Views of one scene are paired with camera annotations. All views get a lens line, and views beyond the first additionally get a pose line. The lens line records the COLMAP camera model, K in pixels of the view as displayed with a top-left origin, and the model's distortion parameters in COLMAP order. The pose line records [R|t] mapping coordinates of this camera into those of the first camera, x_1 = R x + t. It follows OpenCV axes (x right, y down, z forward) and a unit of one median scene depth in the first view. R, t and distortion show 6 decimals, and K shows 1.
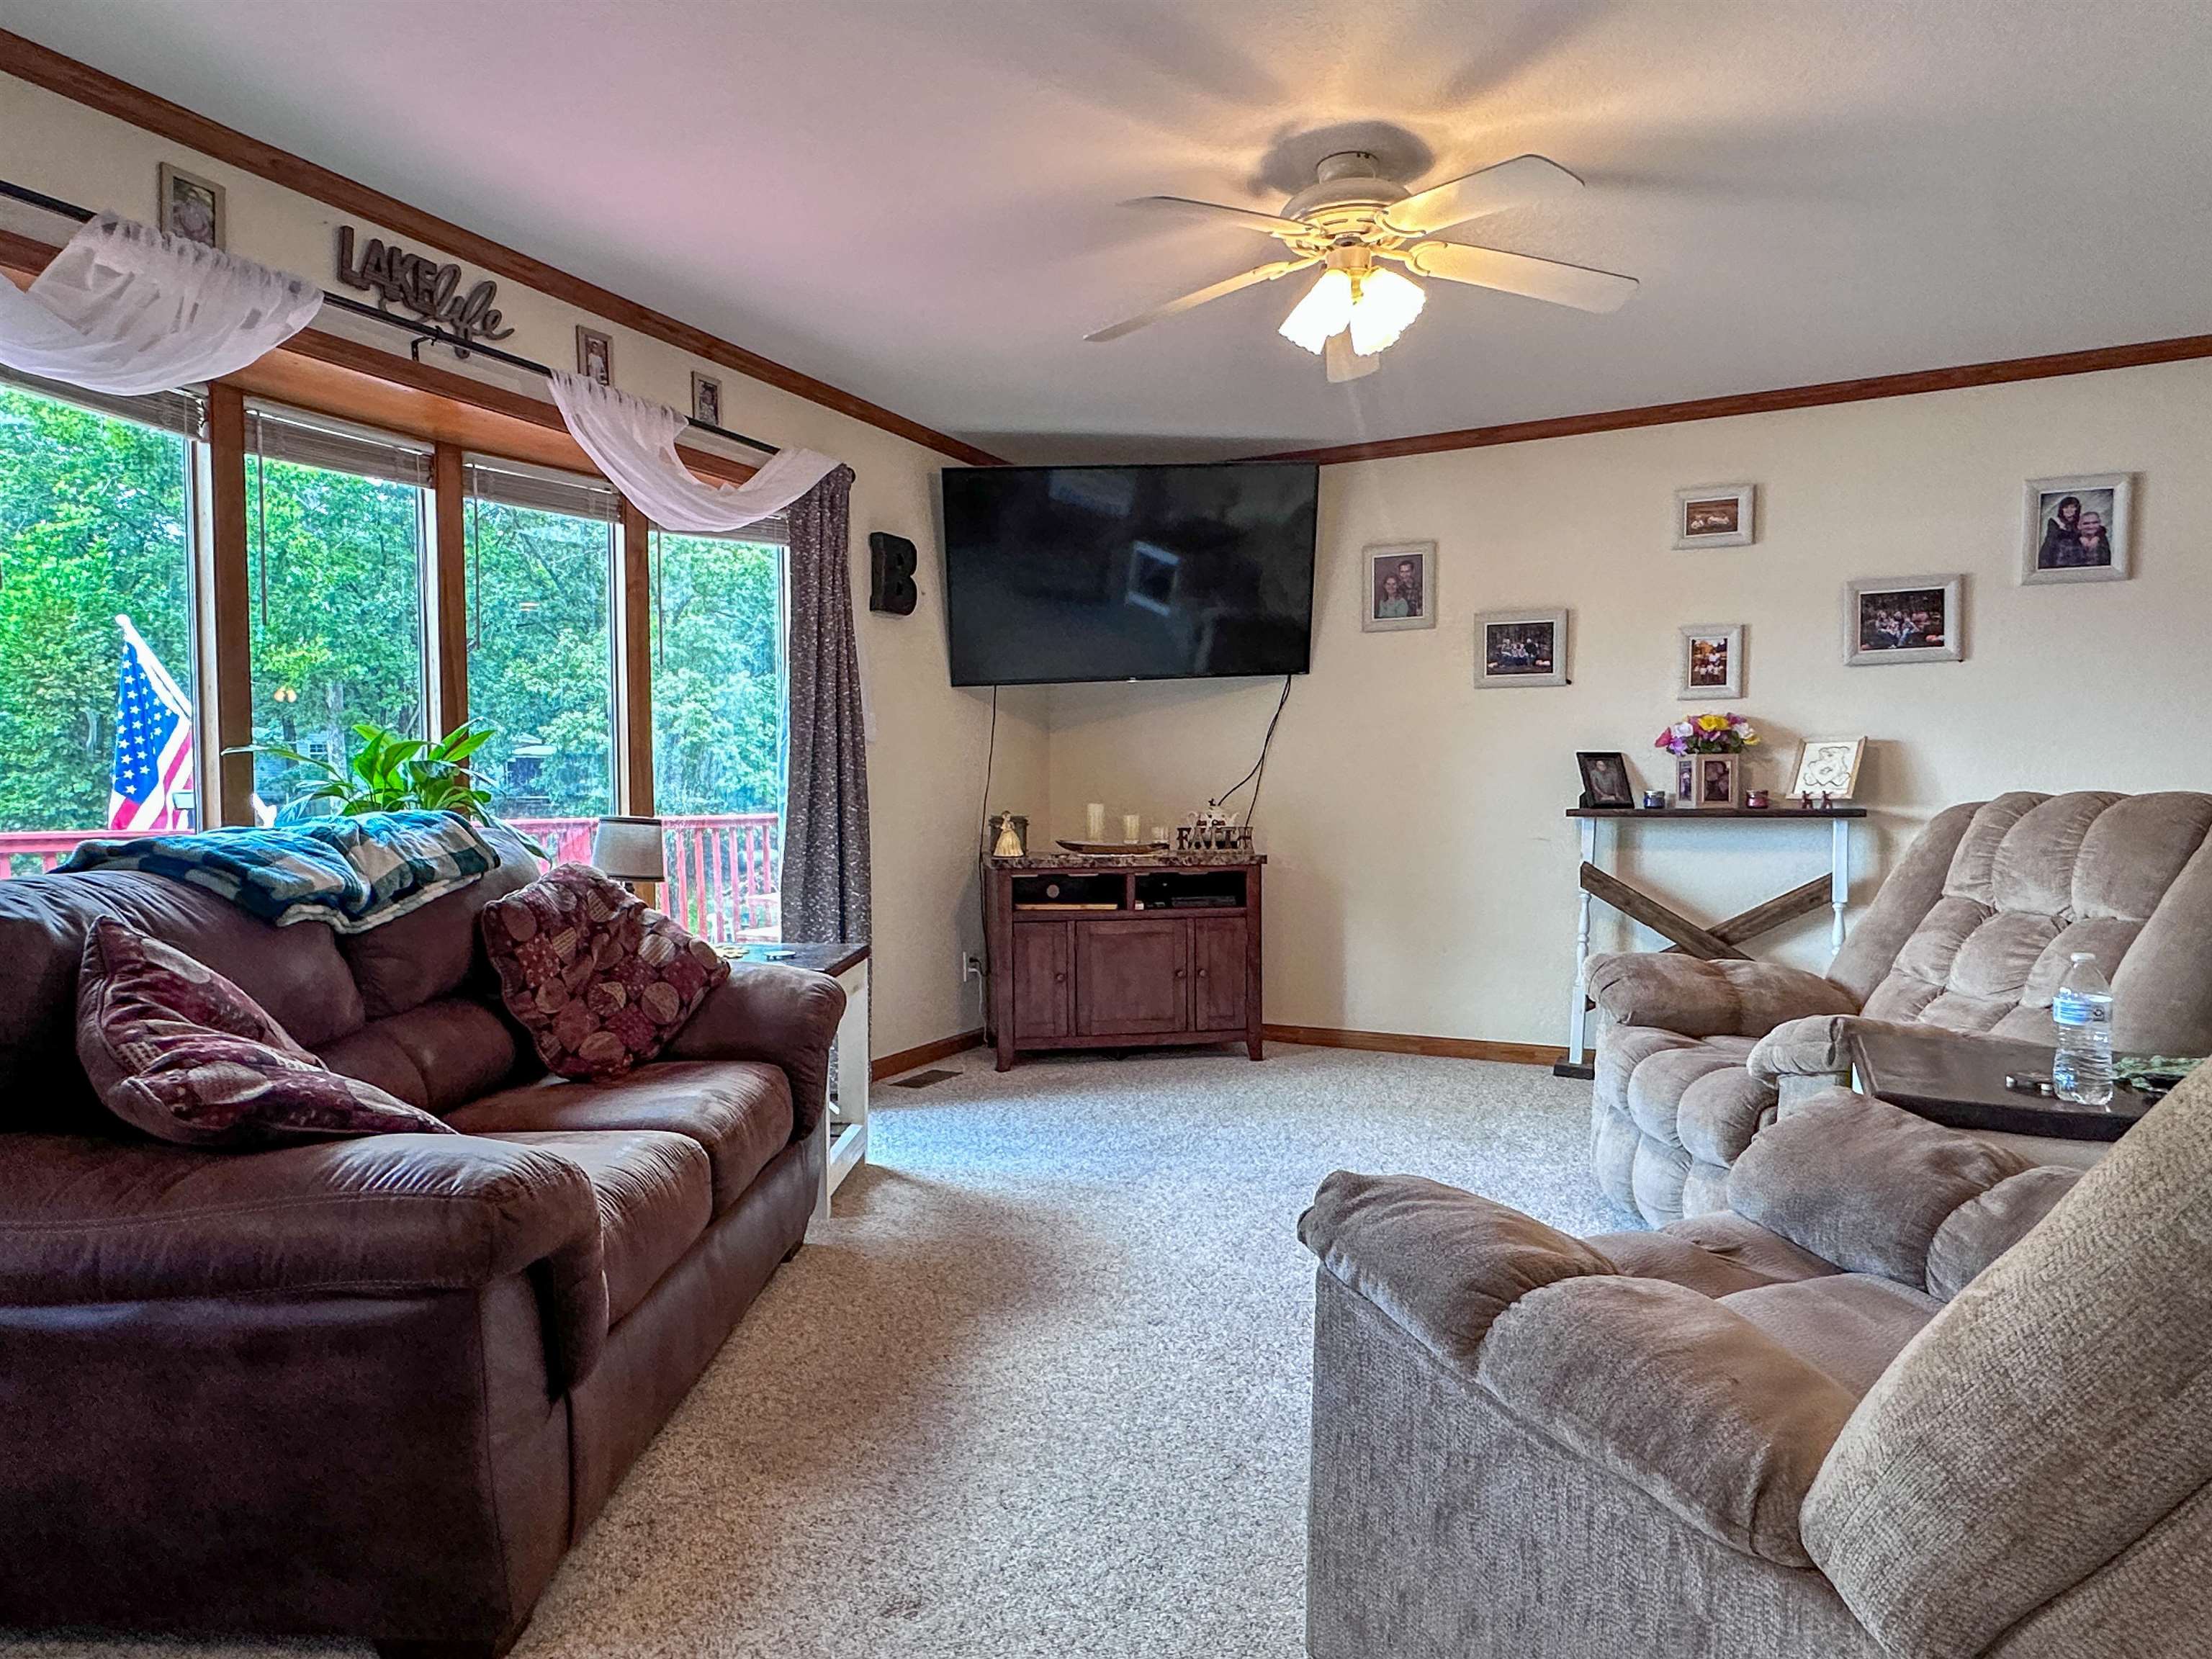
lens RADIAL K [[1302.2, 0, 1093.8], [0, 1302.2, 850.3], [0, 0, 1]] dist [-0.017446, 0.000339]
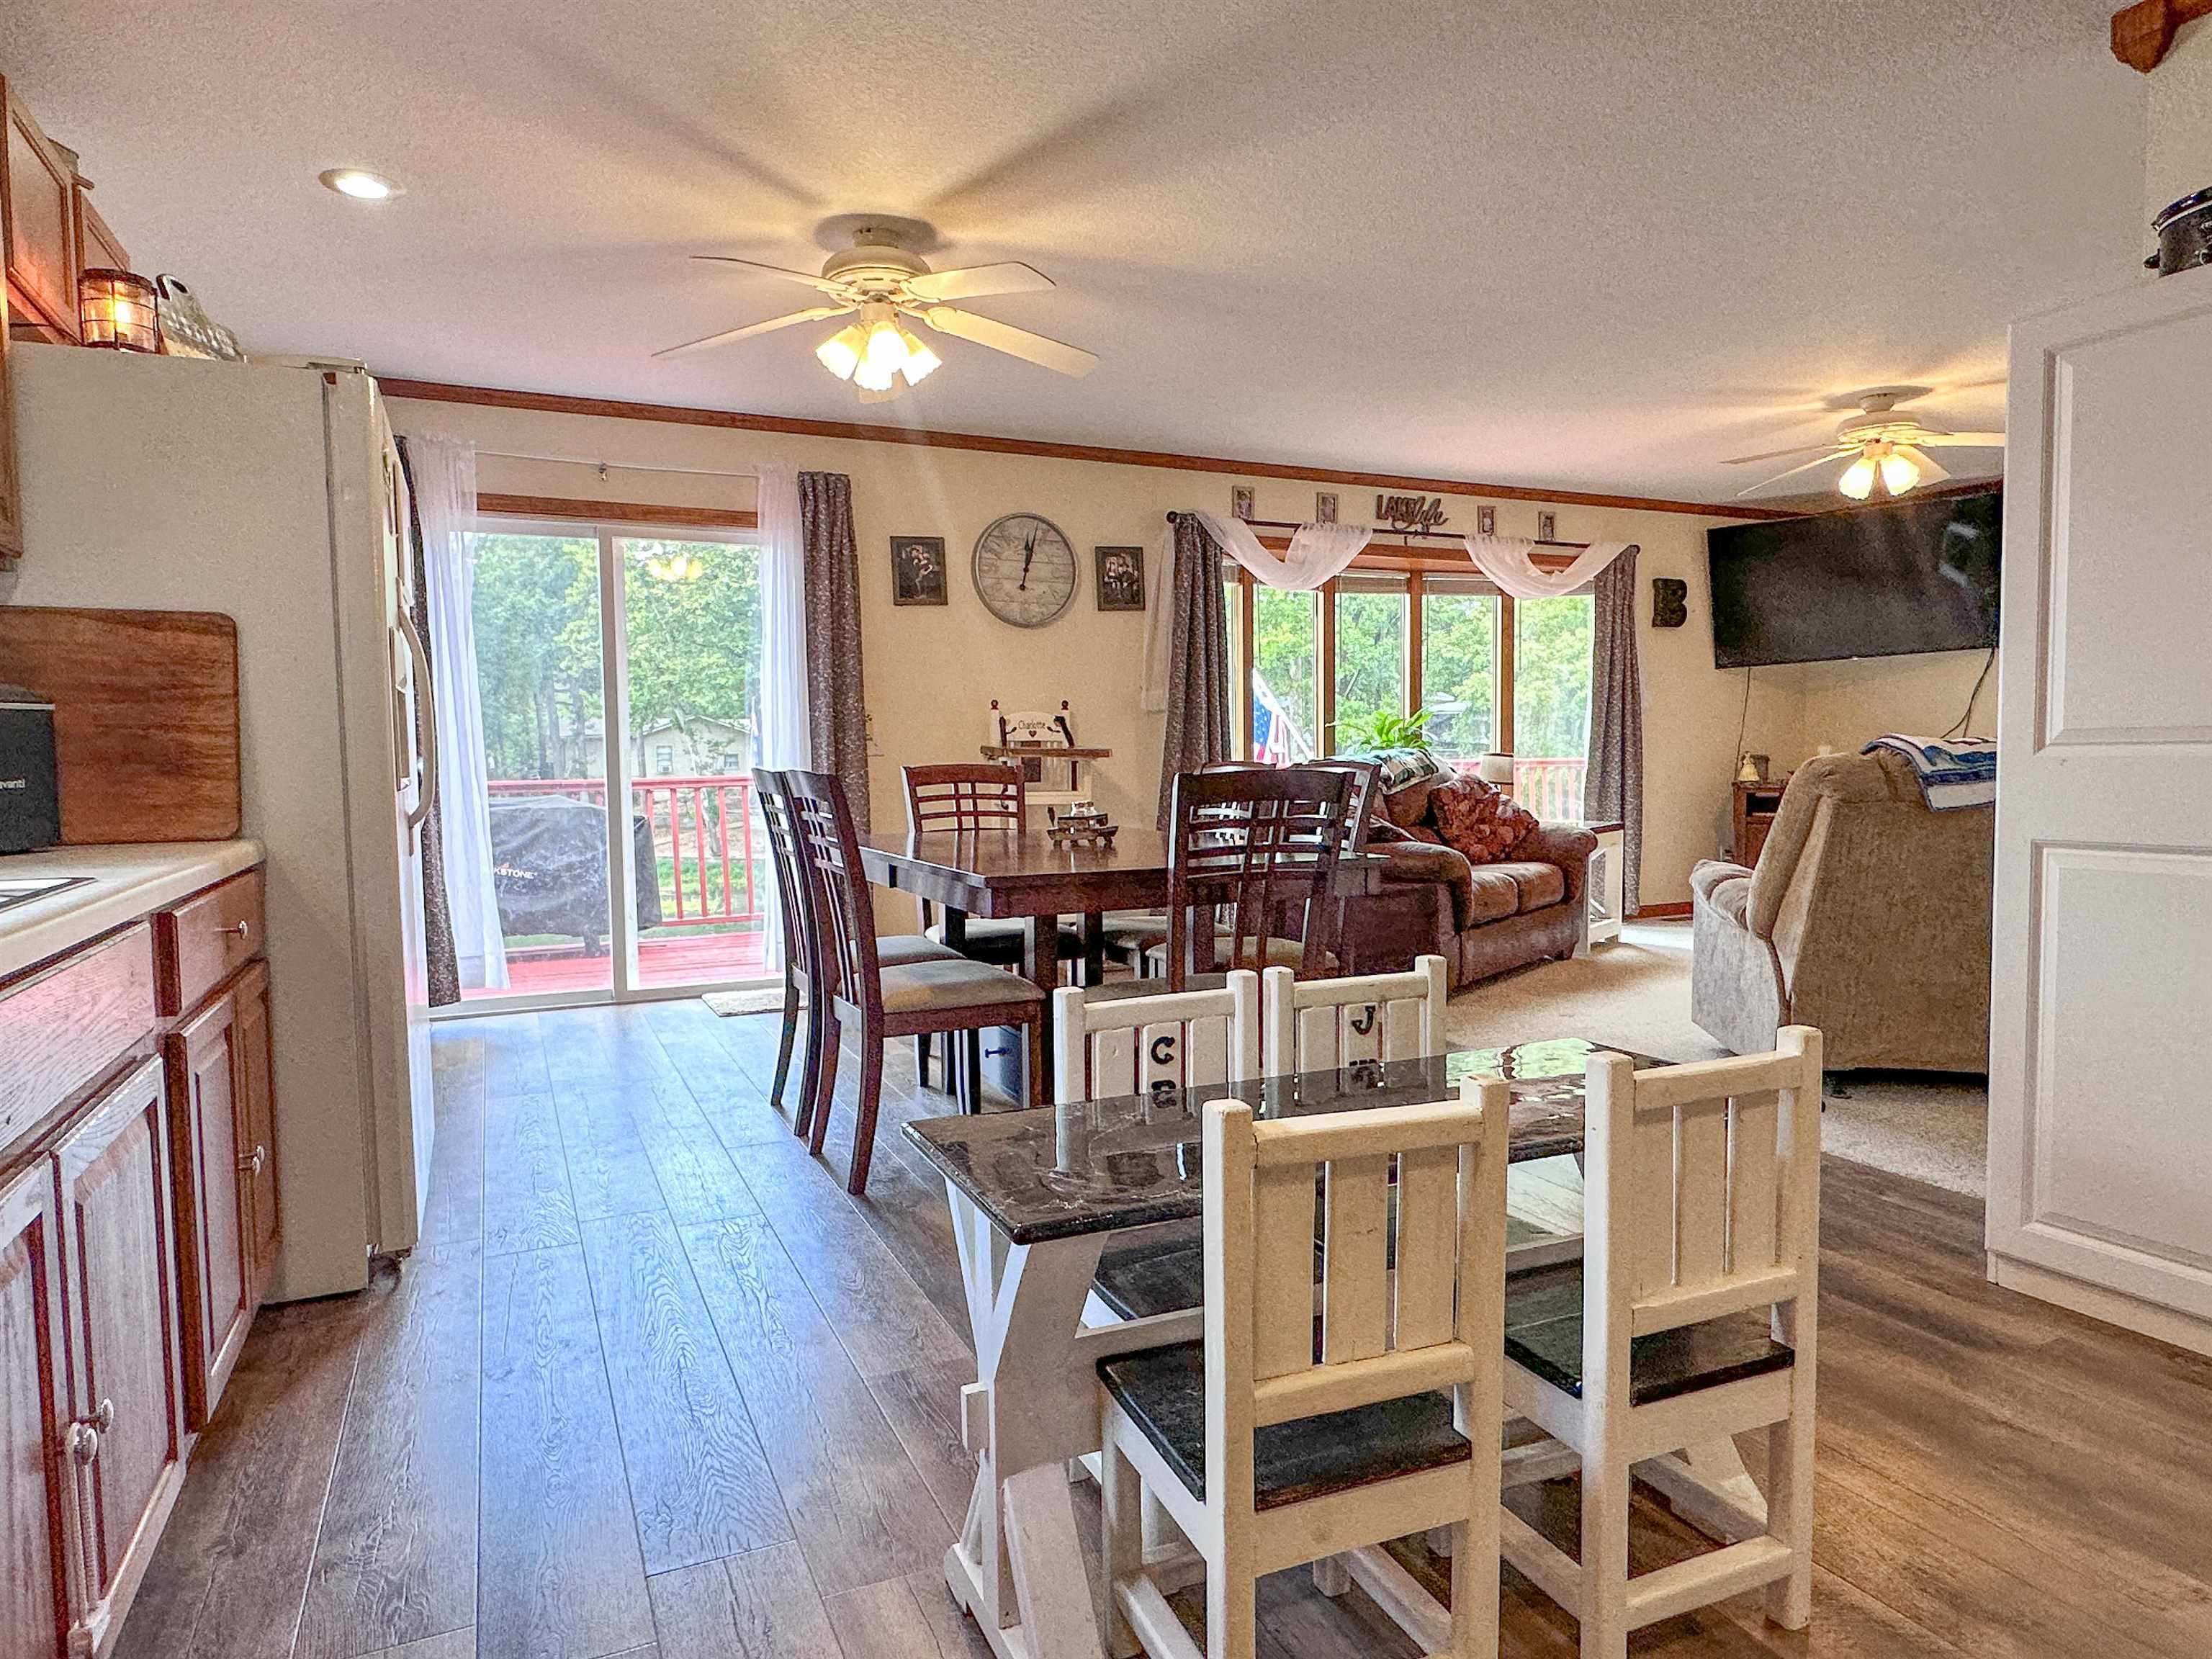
lens RADIAL K [[1302.2, 0, 1088.8], [0, 1302.2, 844.9], [0, 0, 1]] dist [-0.017446, 0.000339]
pose [[0.781782, 0.037781, -0.622406, 0.393059], [-0.017173, 0.999089, 0.039075, 0.047259], [0.623315, -0.019860, 0.781718, -0.940135]]
